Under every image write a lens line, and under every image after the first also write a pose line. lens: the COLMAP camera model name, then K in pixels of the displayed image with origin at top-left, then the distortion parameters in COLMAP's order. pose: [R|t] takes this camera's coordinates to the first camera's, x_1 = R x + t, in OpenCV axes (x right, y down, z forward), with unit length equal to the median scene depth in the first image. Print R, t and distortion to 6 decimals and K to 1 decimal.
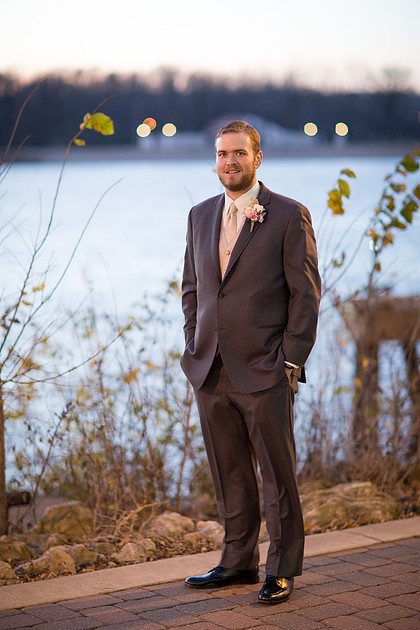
lens RADIAL K [[1492.5, 0, 210.0], [0, 1492.5, 315.0], [0, 0, 1]] dist [-0.487440, 0.047871]
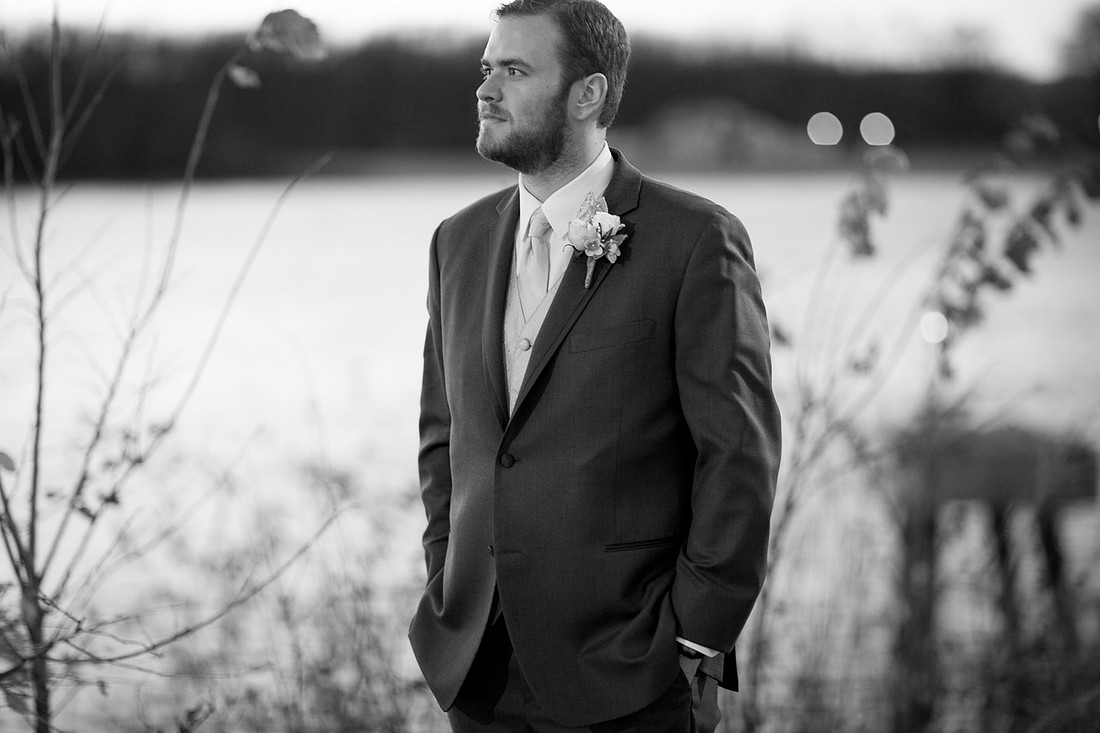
lens RADIAL K [[2605.9, 0, 550.0], [0, 2605.9, 366.5], [0, 0, 1]] dist [-0.487440, 0.047871]
pose [[0.999240, -0.001155, -0.038971, 0.043283], [-0.000166, 0.999427, -0.033859, -0.014299], [0.038988, 0.033840, 0.998667, 0.355878]]
